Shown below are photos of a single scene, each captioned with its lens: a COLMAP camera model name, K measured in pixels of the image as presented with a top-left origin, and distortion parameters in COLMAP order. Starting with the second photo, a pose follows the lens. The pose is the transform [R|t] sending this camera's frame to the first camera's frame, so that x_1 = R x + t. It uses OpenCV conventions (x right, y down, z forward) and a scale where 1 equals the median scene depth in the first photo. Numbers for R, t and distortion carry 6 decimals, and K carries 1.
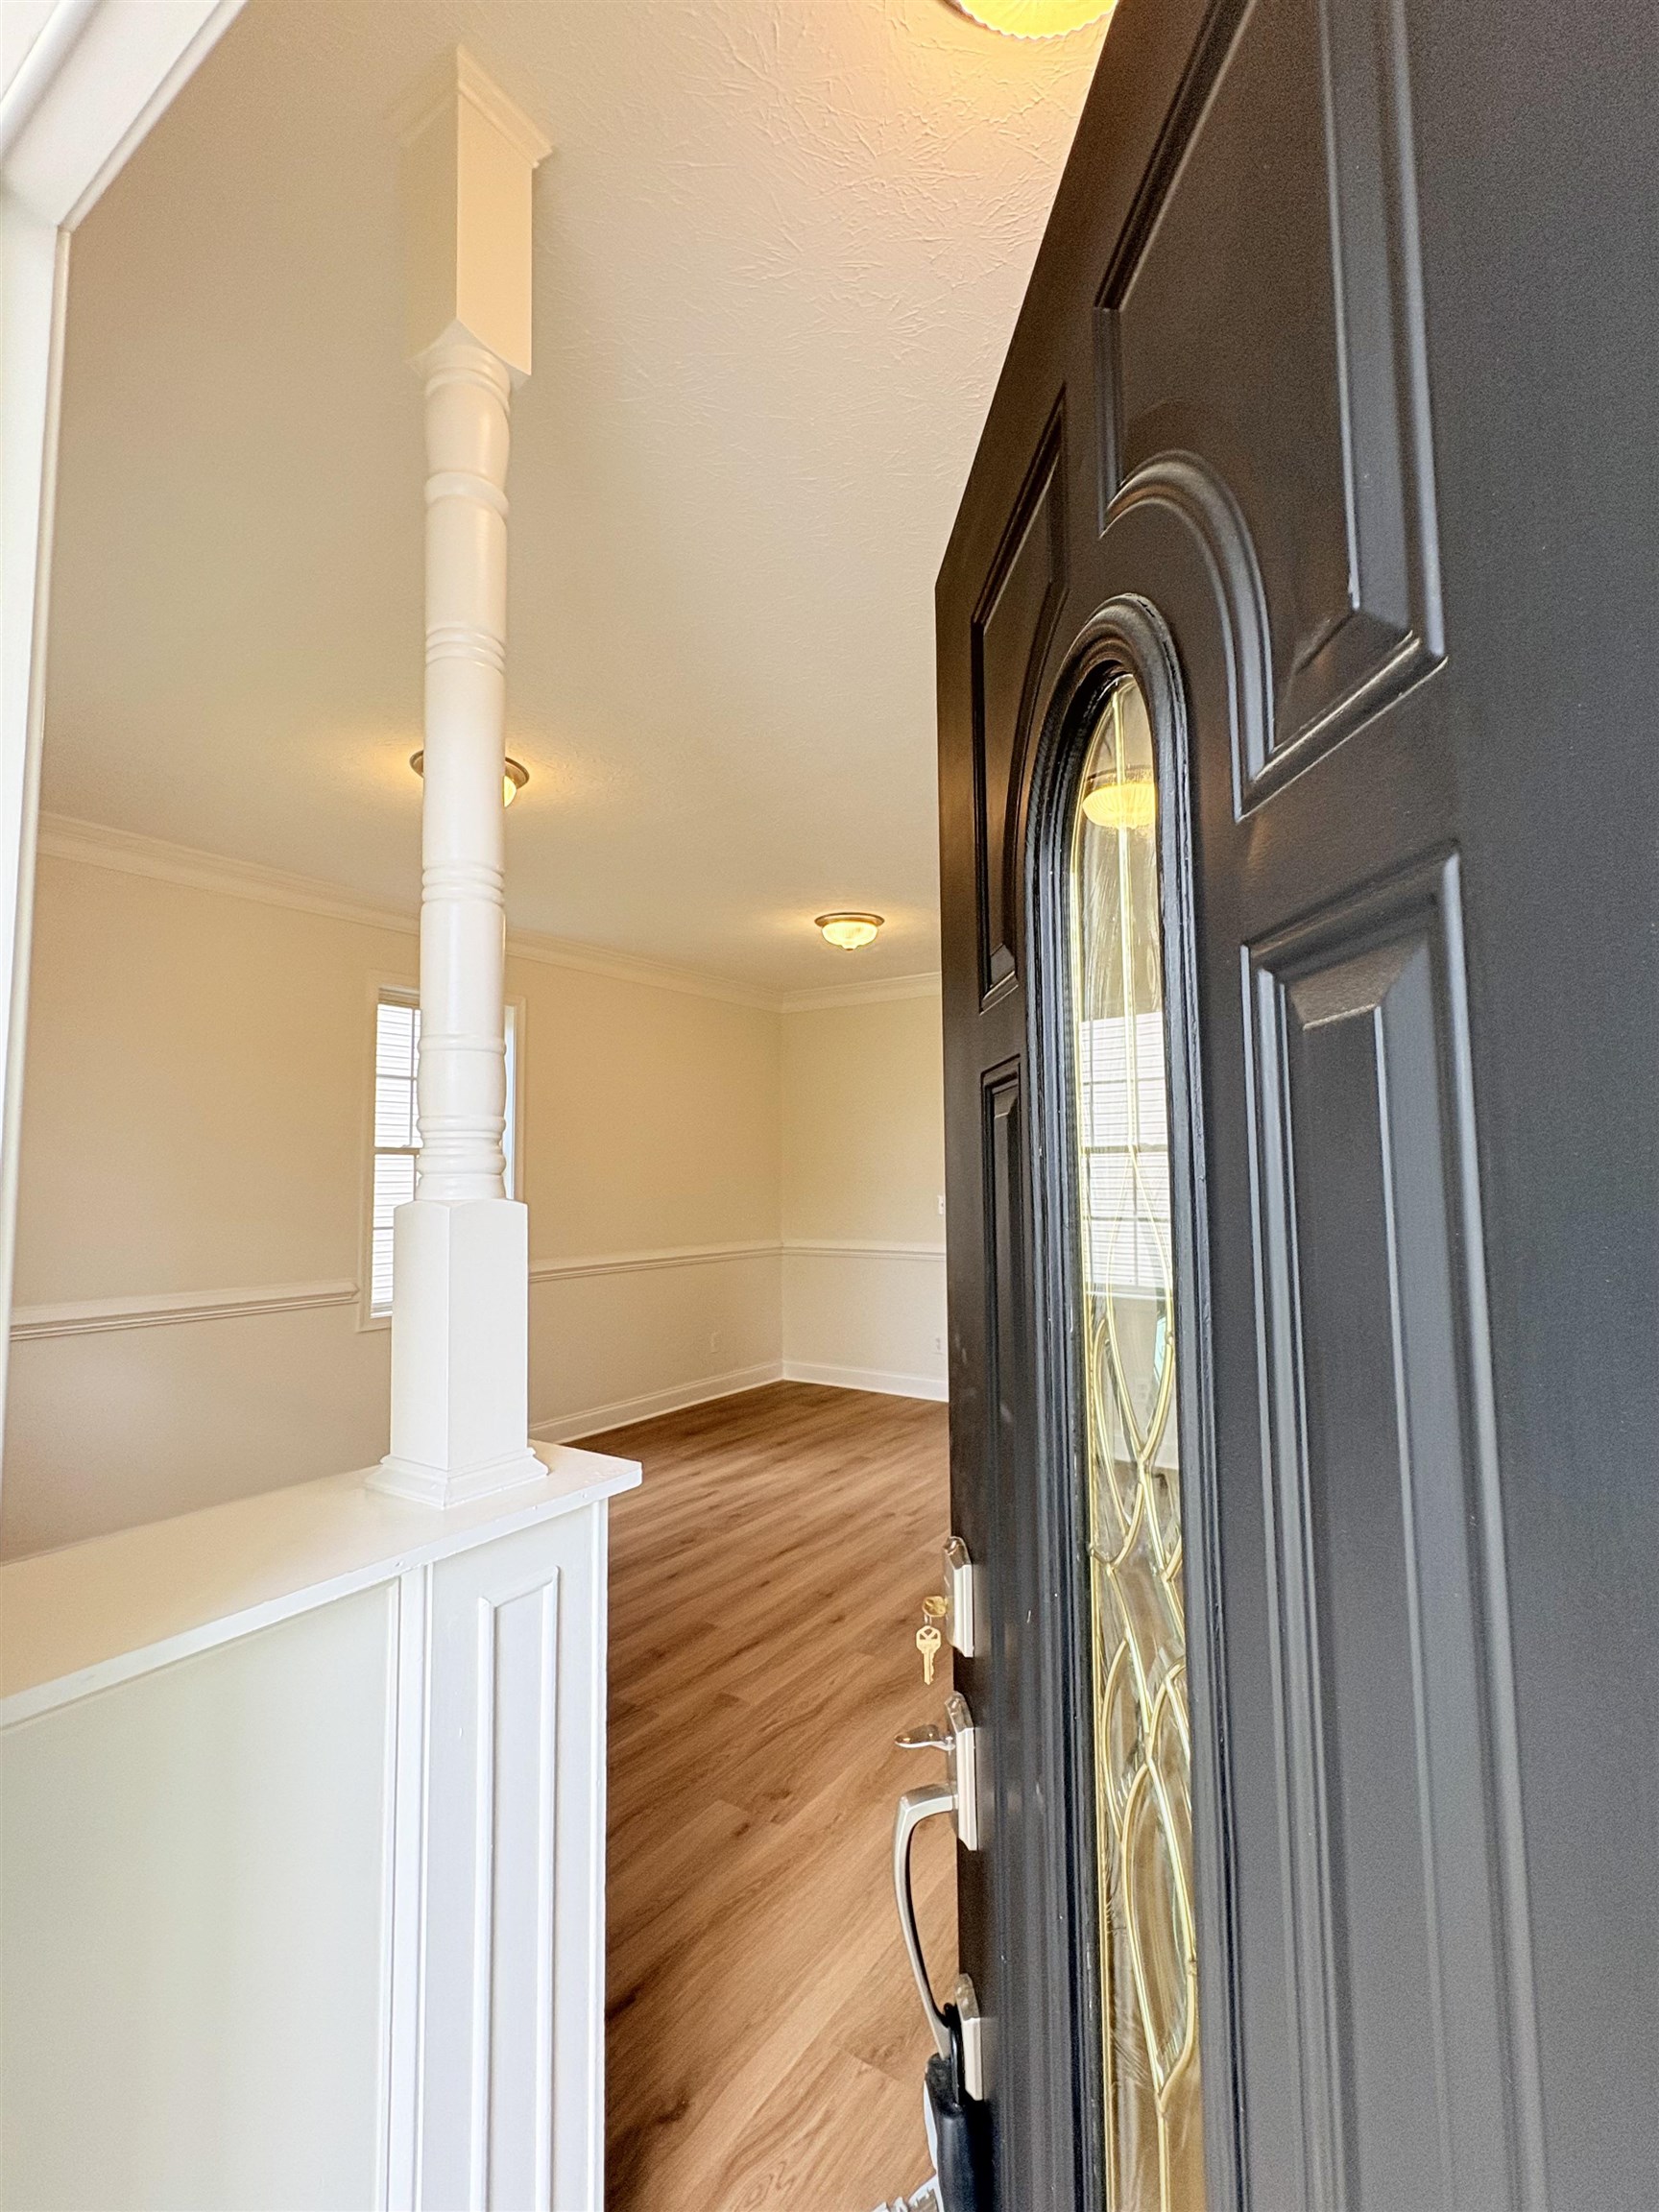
lens RADIAL K [[999.0, 0, 829.7], [0, 999.0, 1098.4], [0, 0, 1]] dist [-0.000765, 0.000152]
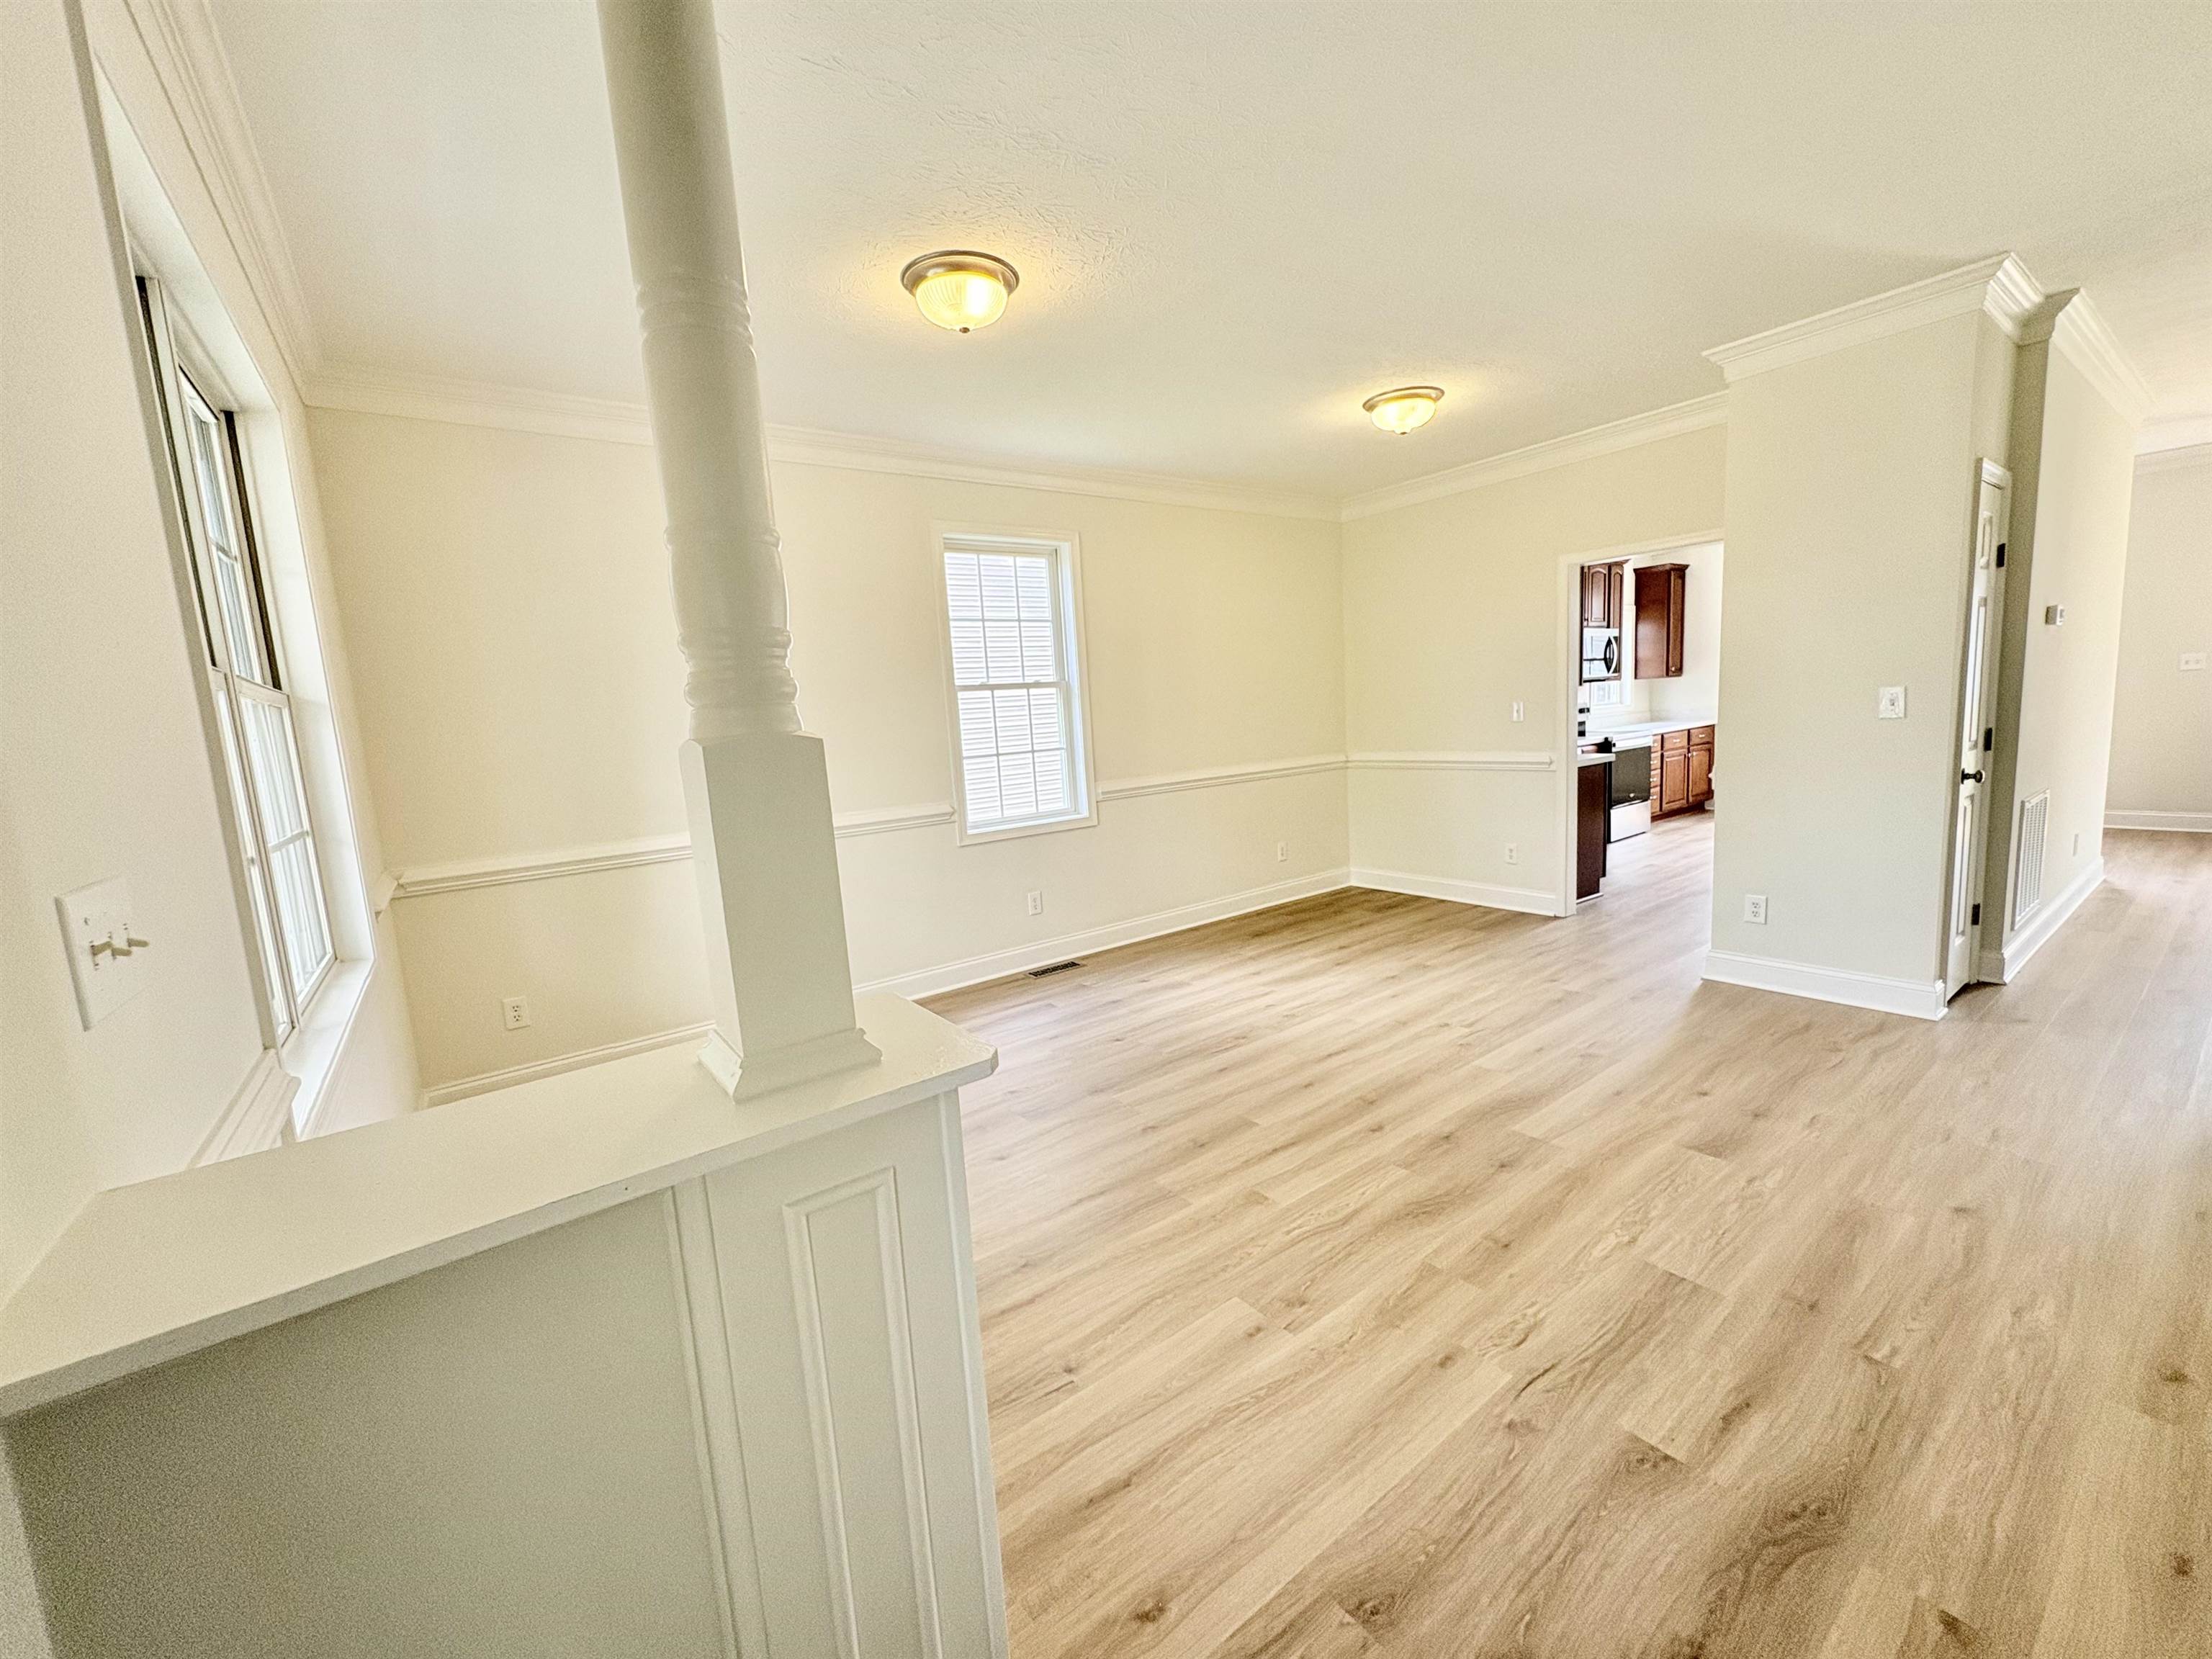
lens RADIAL K [[886.3, 0, 1109.0], [0, 886.3, 825.8], [0, 0, 1]] dist [-0.002311, -0.000278]
pose [[0.942425, -0.006954, -0.334345, 0.043416], [0.080063, 0.975401, 0.205386, 0.014073], [0.324692, -0.220330, 0.919799, 0.125642]]
